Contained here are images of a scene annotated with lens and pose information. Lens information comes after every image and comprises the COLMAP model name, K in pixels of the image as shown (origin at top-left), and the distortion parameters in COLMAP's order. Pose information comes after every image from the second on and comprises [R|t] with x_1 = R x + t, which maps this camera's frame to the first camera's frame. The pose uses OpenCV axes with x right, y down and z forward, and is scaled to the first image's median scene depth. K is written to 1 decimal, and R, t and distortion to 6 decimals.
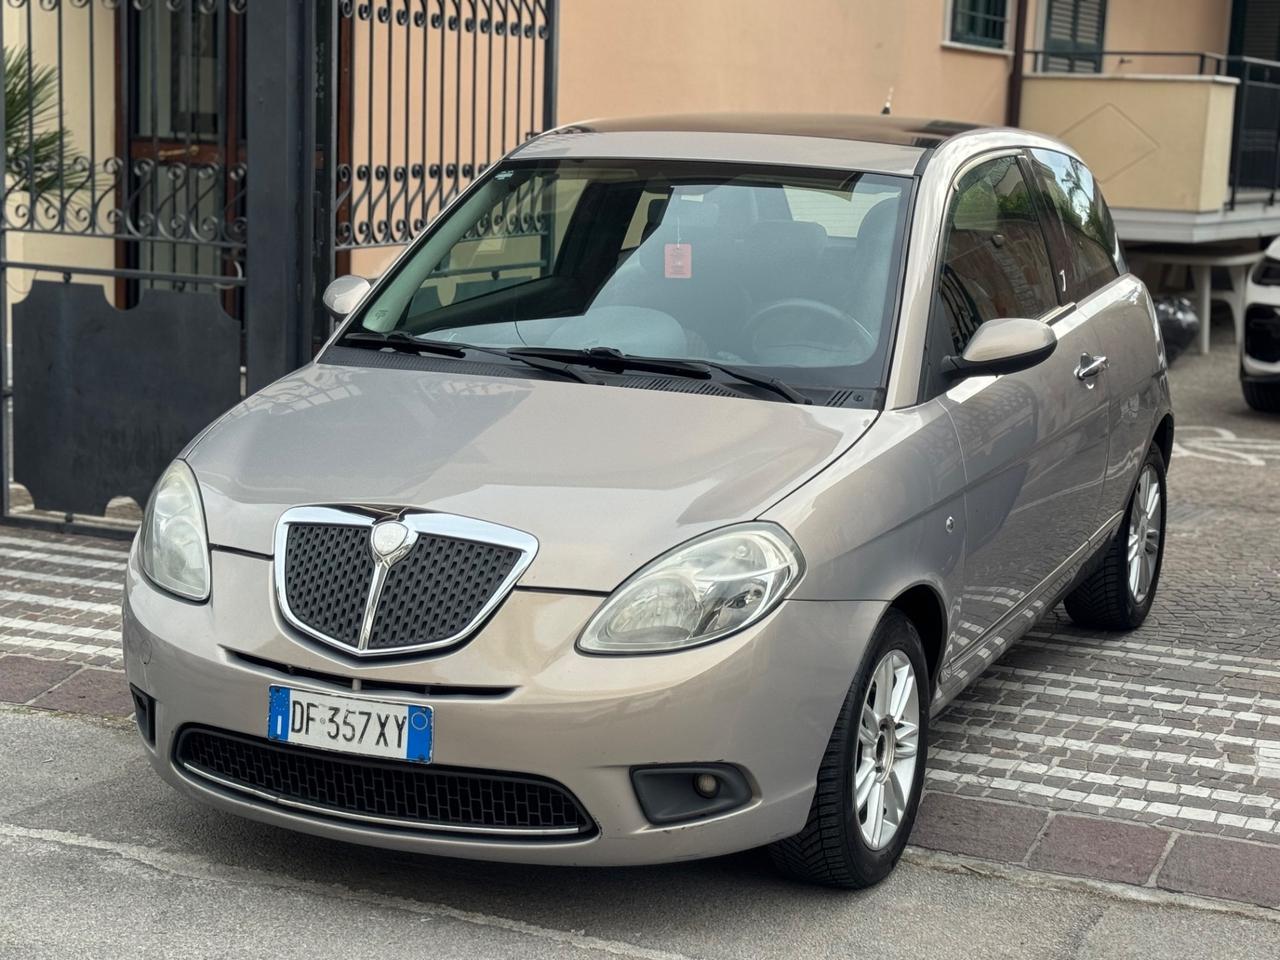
lens RADIAL K [[2263.6, 0, 644.5], [0, 2263.6, 504.1], [0, 0, 1]] dist [0.163315, -0.160645]
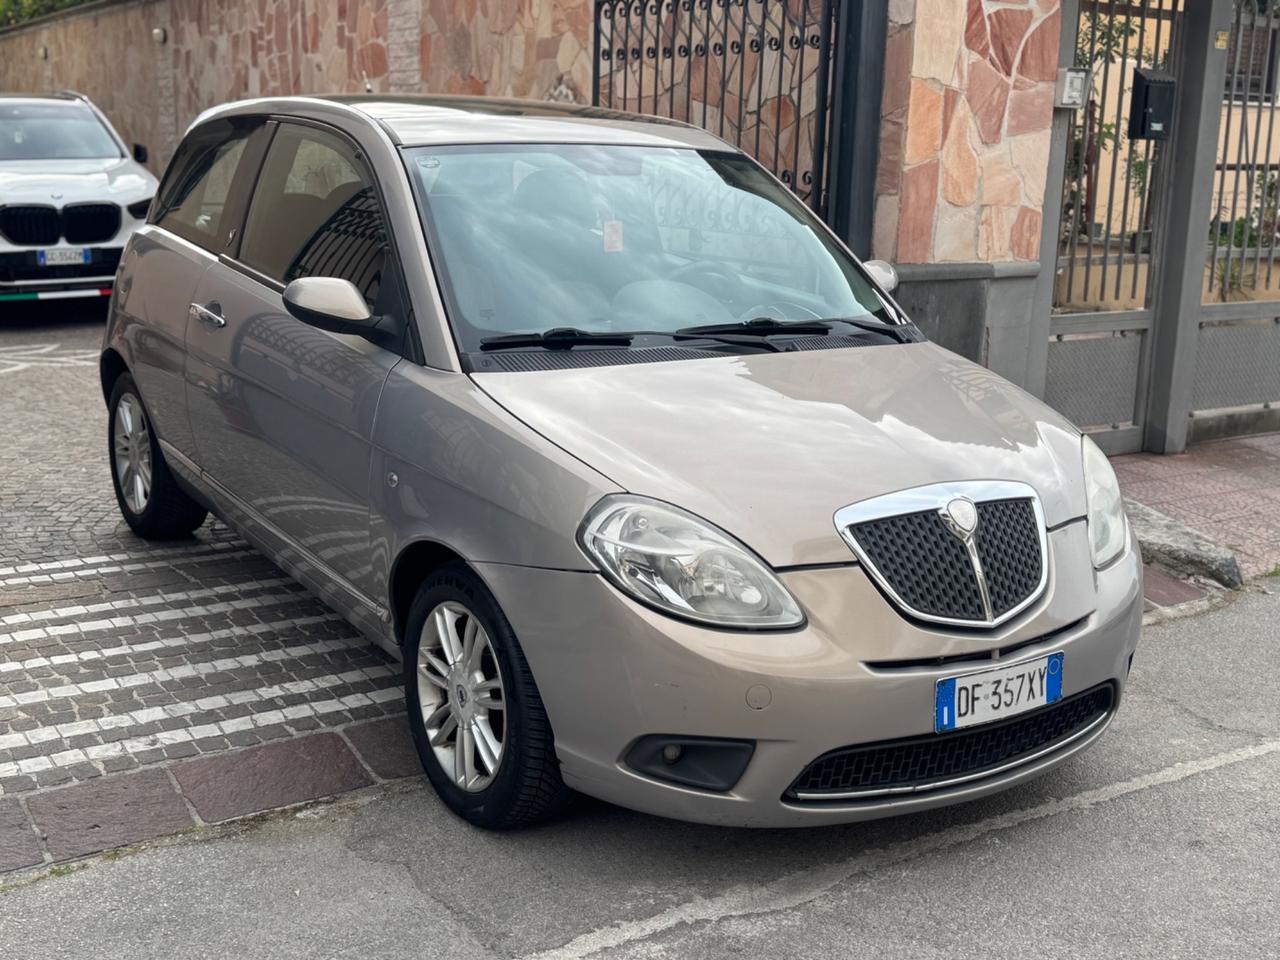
lens RADIAL K [[1516.0, 0, 640.0], [0, 1516.0, 480.0], [0, 0, 1]] dist [0.099777, -0.008558]
pose [[0.532282, -0.201696, 0.822189, -0.782797], [0.126749, 0.979244, 0.158167, -0.133832], [-0.837025, 0.020023, 0.546799, 0.743158]]
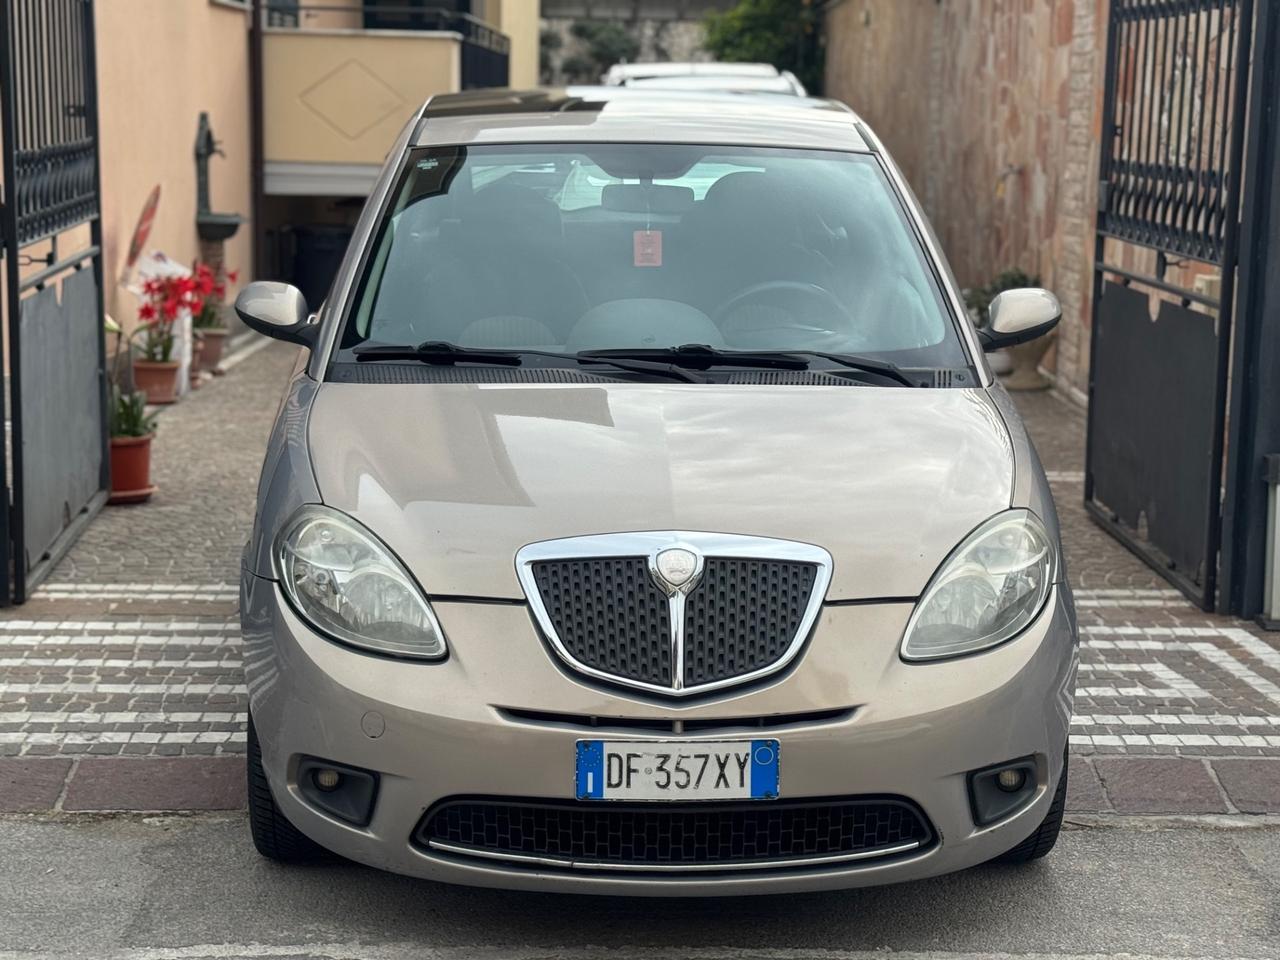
lens RADIAL K [[2263.6, 0, 644.5], [0, 2263.6, 504.1], [0, 0, 1]] dist [0.163315, -0.160645]
pose [[0.894873, -0.096465, 0.435771, -0.531151], [0.086337, 0.995336, 0.043037, -0.051865], [-0.437890, -0.000889, 0.899028, 0.172789]]
